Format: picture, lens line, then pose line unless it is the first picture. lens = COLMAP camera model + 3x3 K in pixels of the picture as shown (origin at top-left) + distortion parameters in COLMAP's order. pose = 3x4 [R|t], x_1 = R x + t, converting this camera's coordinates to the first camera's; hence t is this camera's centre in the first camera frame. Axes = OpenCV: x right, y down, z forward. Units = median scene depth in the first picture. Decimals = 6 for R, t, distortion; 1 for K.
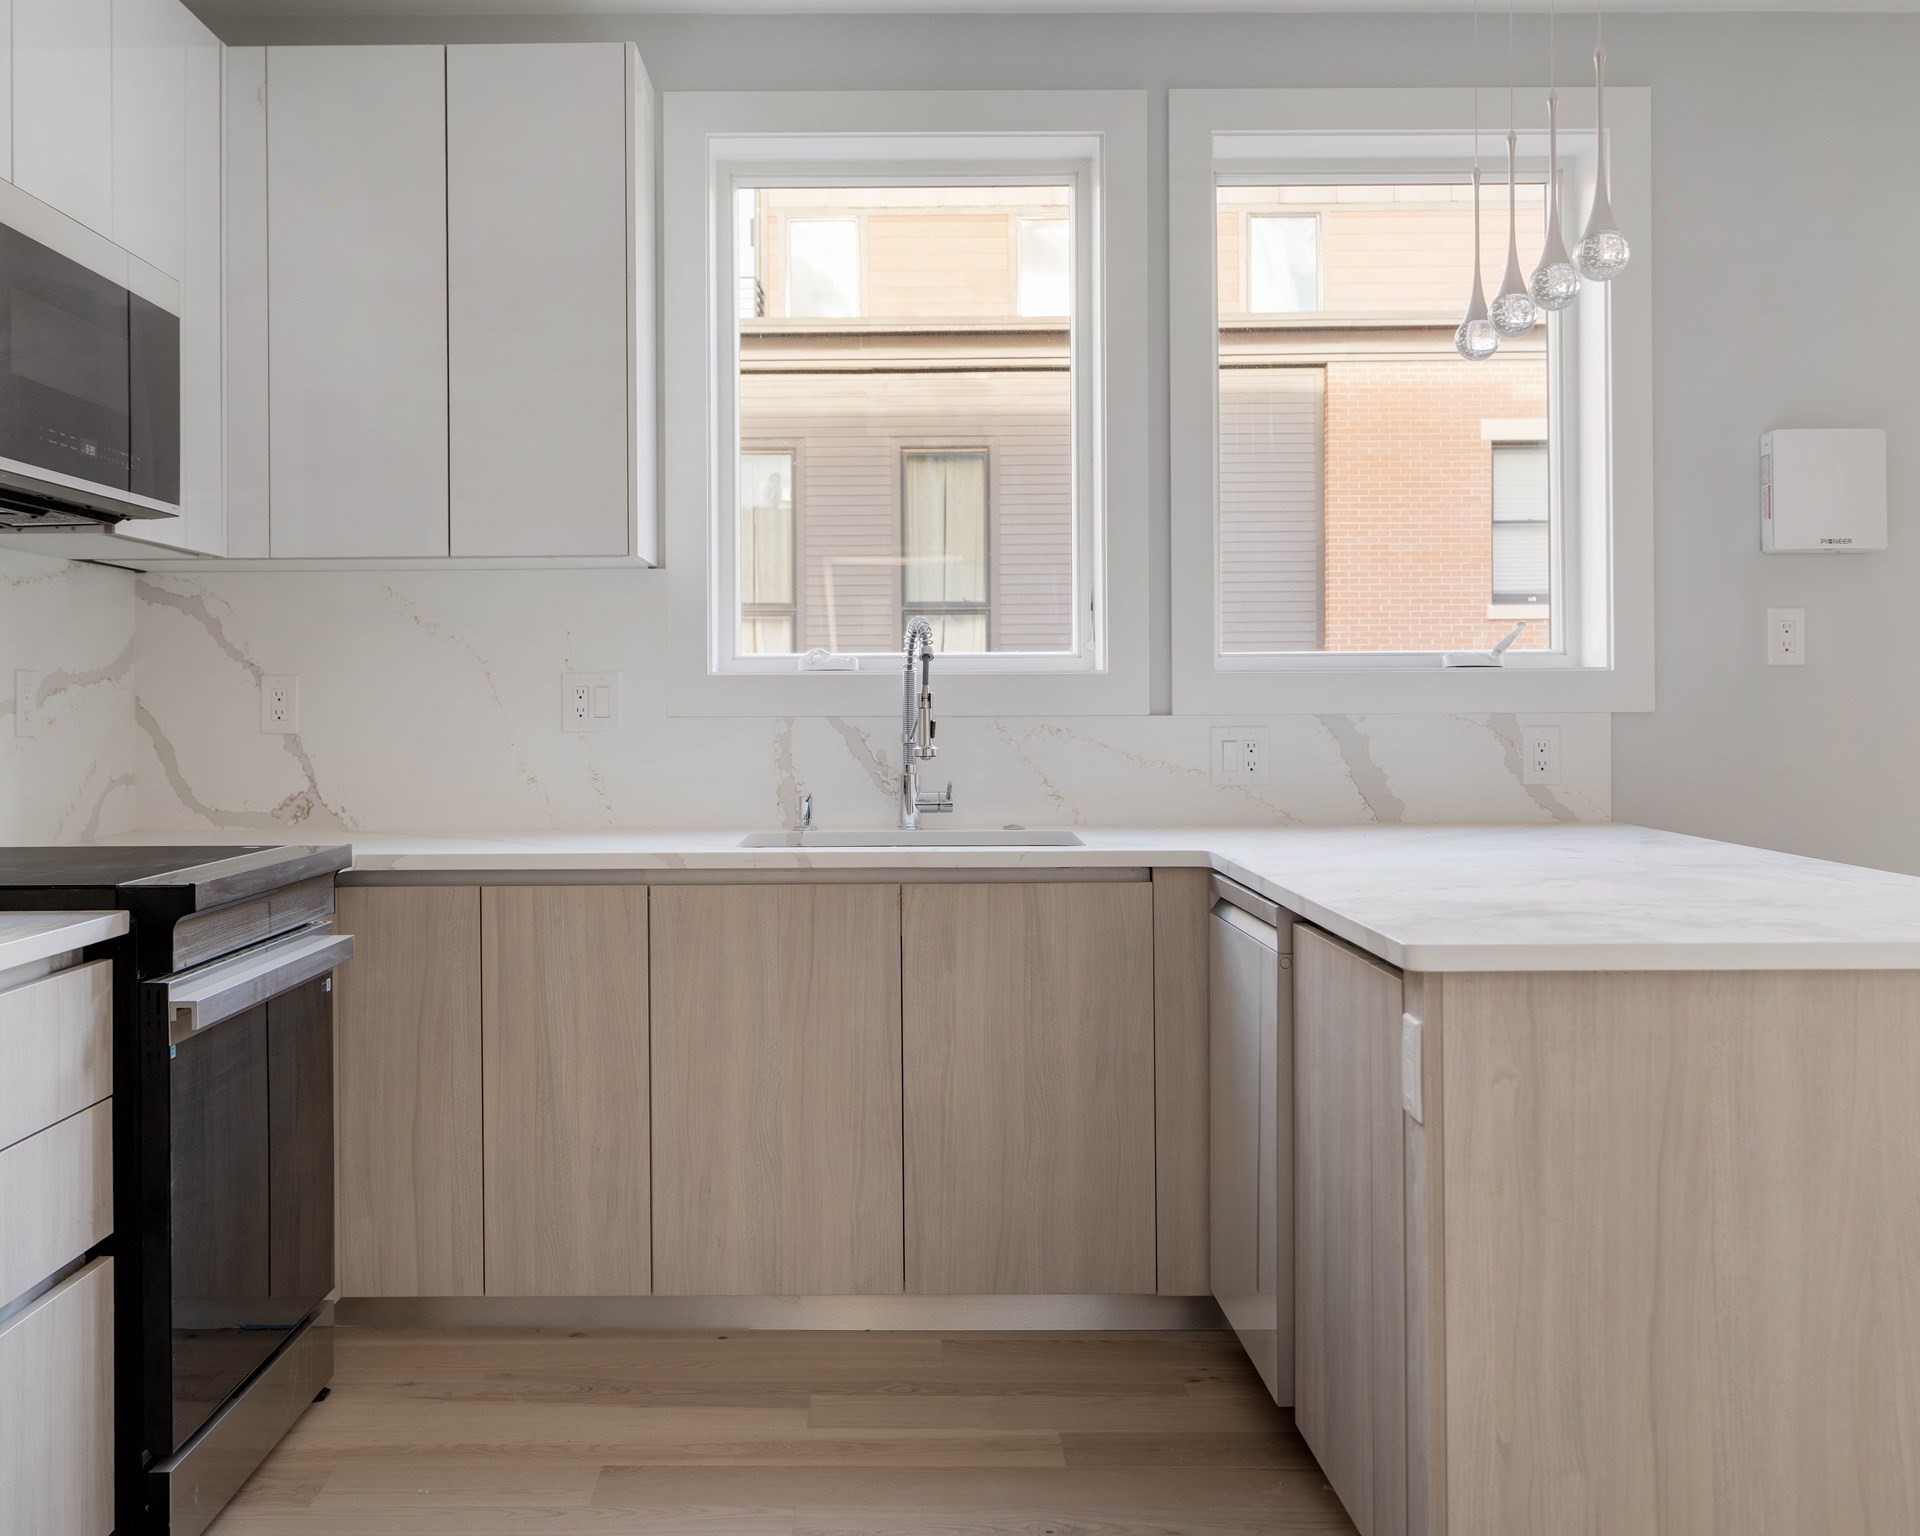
lens RADIAL K [[1981.2, 0, 897.1], [0, 1981.2, 695.6], [0, 0, 1]] dist [0.027375, 0.000000]
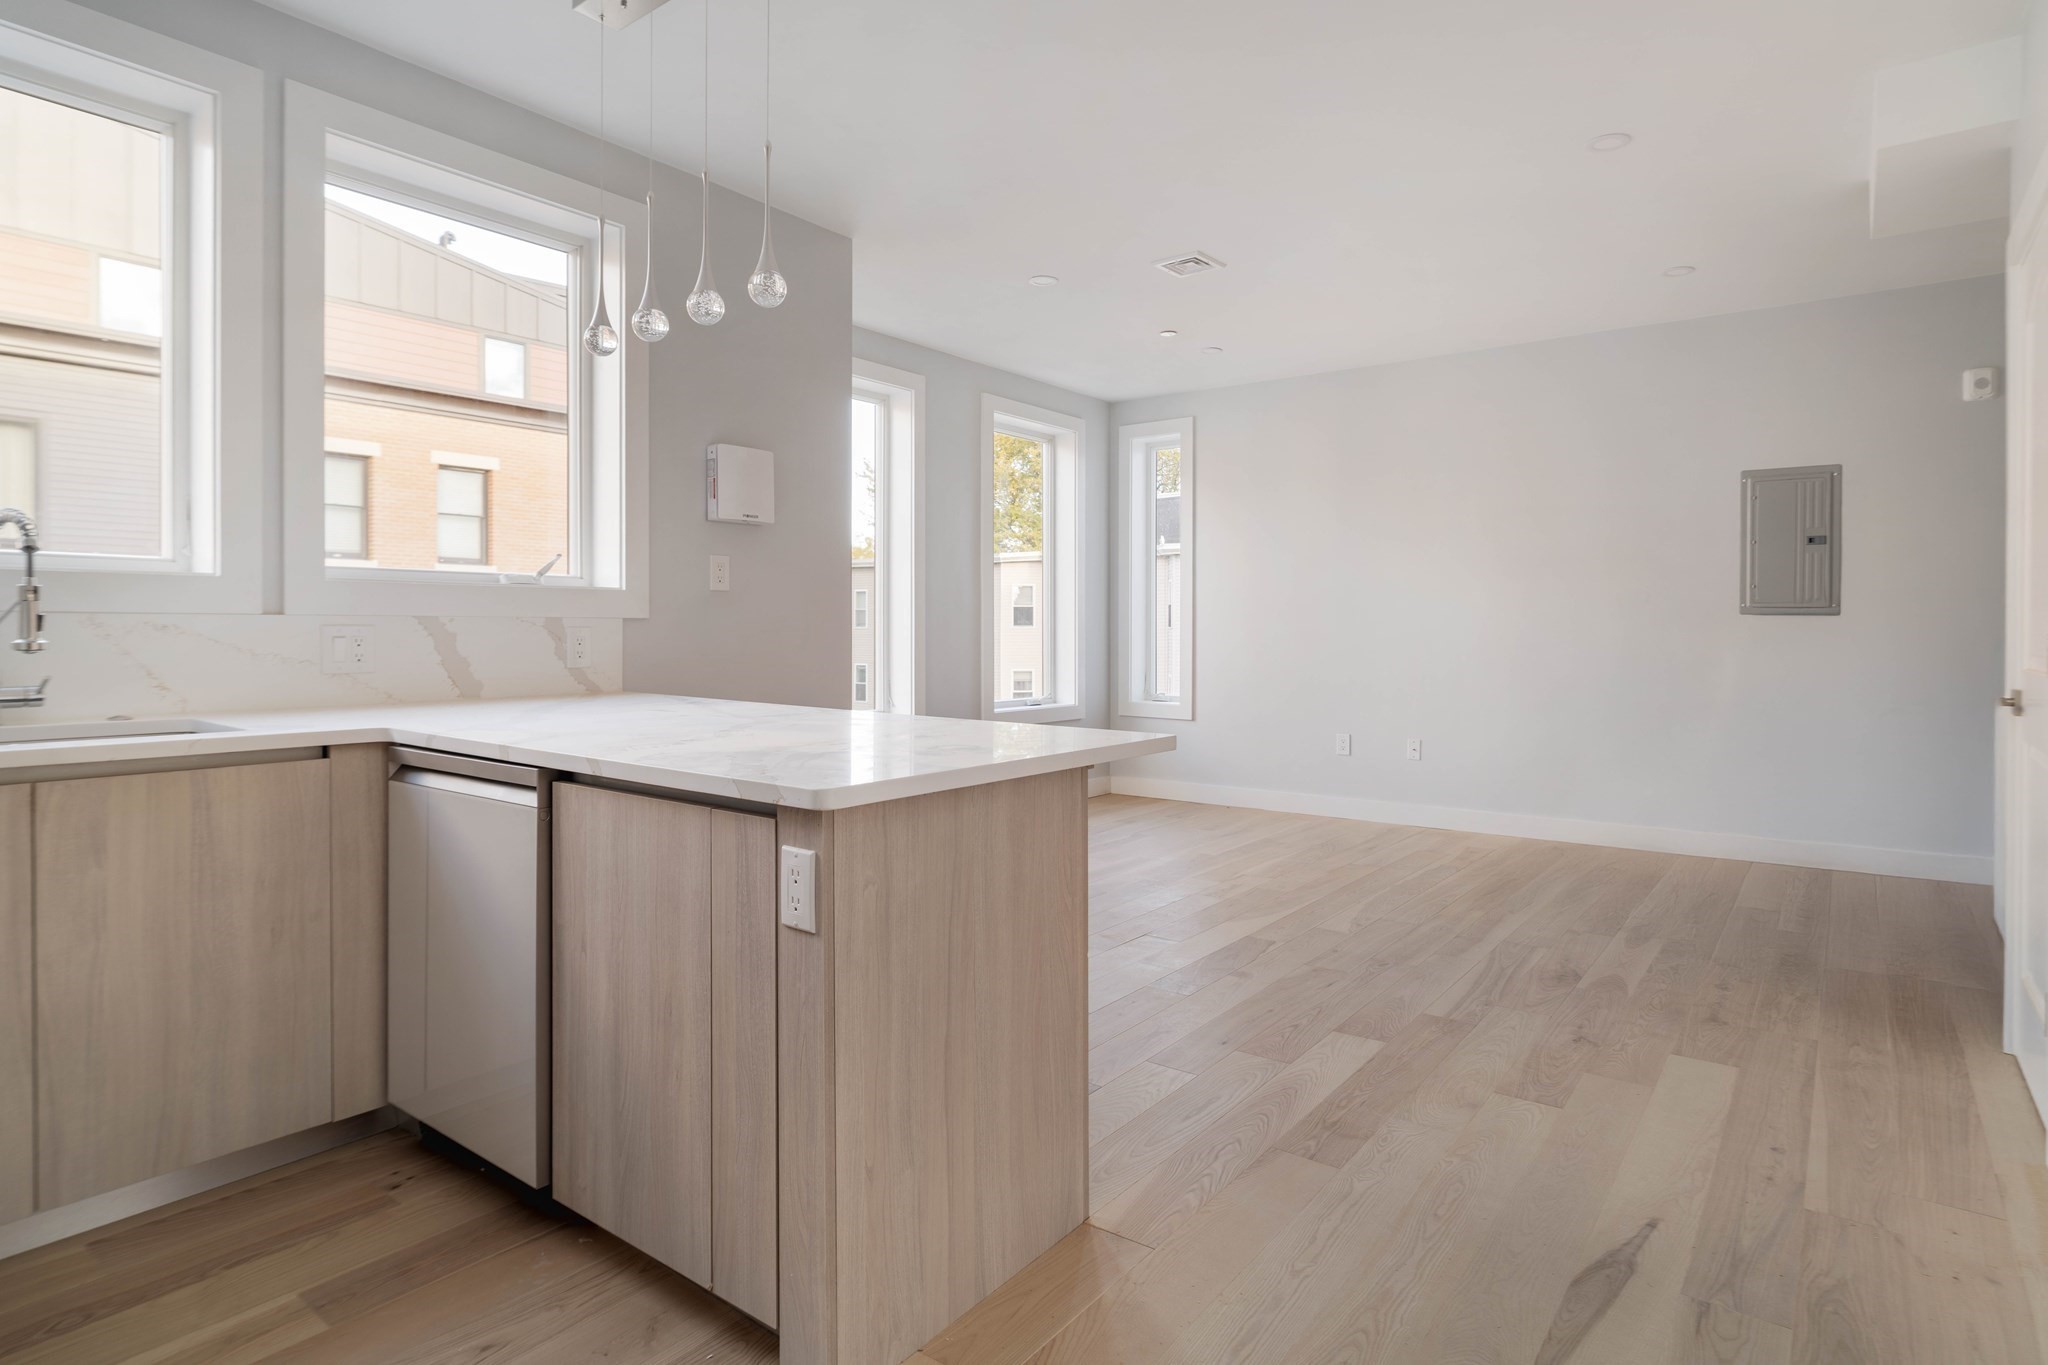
lens RADIAL K [[1089.2, 0, 1043.0], [0, 1089.2, 632.2], [0, 0, 1]] dist [-0.004386, 0.001253]
pose [[0.604662, 0.005978, 0.796460, -0.100833], [-0.012528, 0.999920, 0.002006, 0.013531], [-0.796384, -0.011190, 0.604688, 0.257347]]
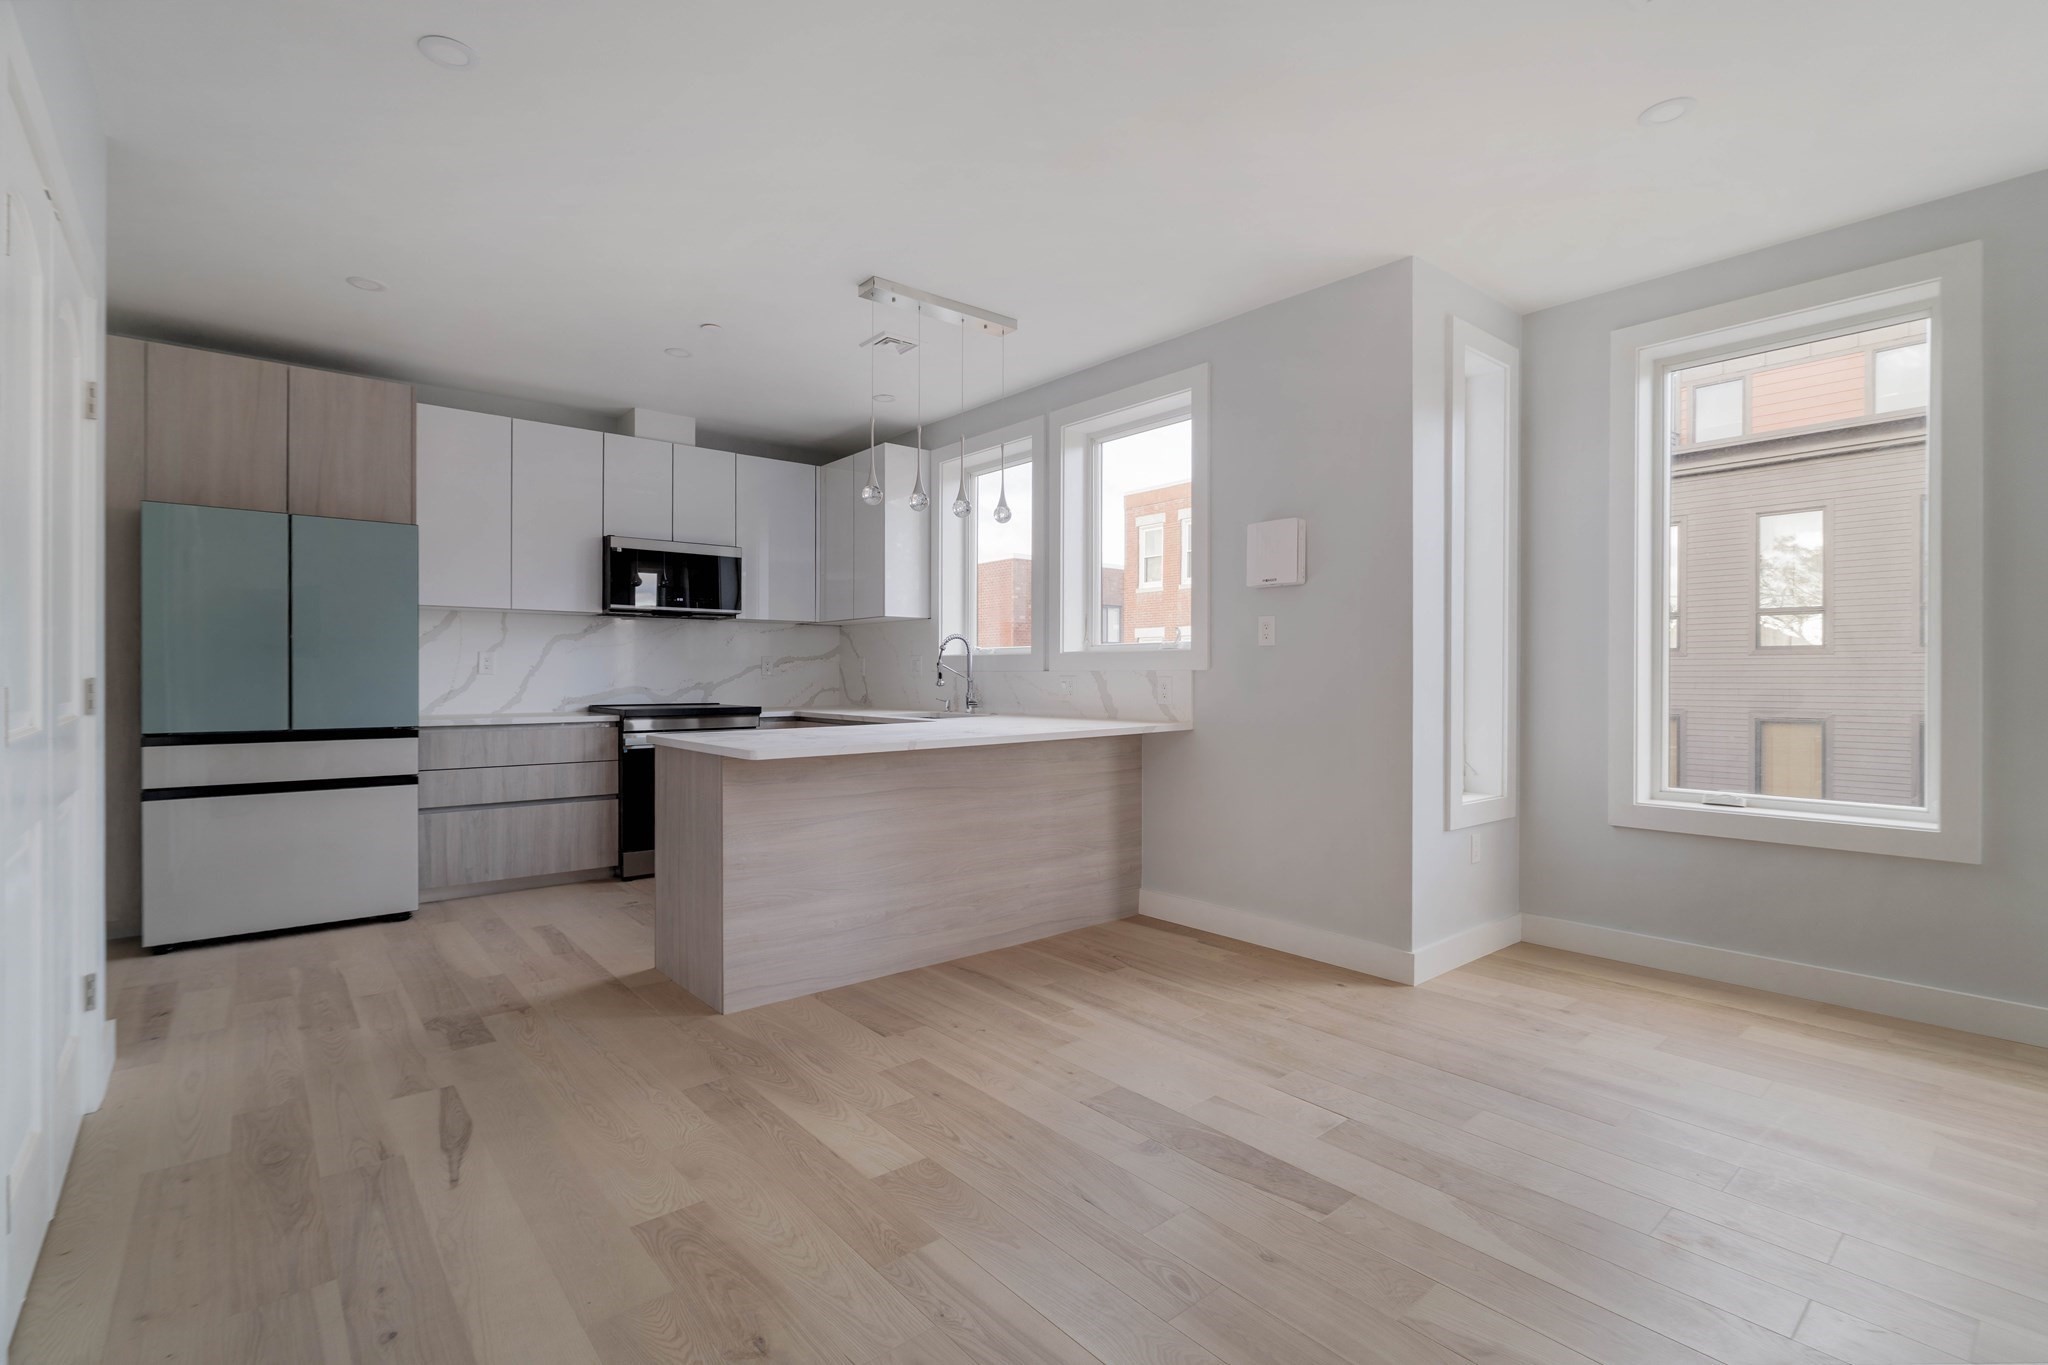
lens RADIAL K [[927.9, 0, 1029.4], [0, 927.9, 678.9], [0, 0, 1]] dist [-0.009778, 0.002669]
pose [[0.646398, 0.010337, -0.762931, 0.990713], [0.000730, 0.999899, 0.014167, 0.003672], [0.763000, -0.009714, 0.646325, 0.250734]]
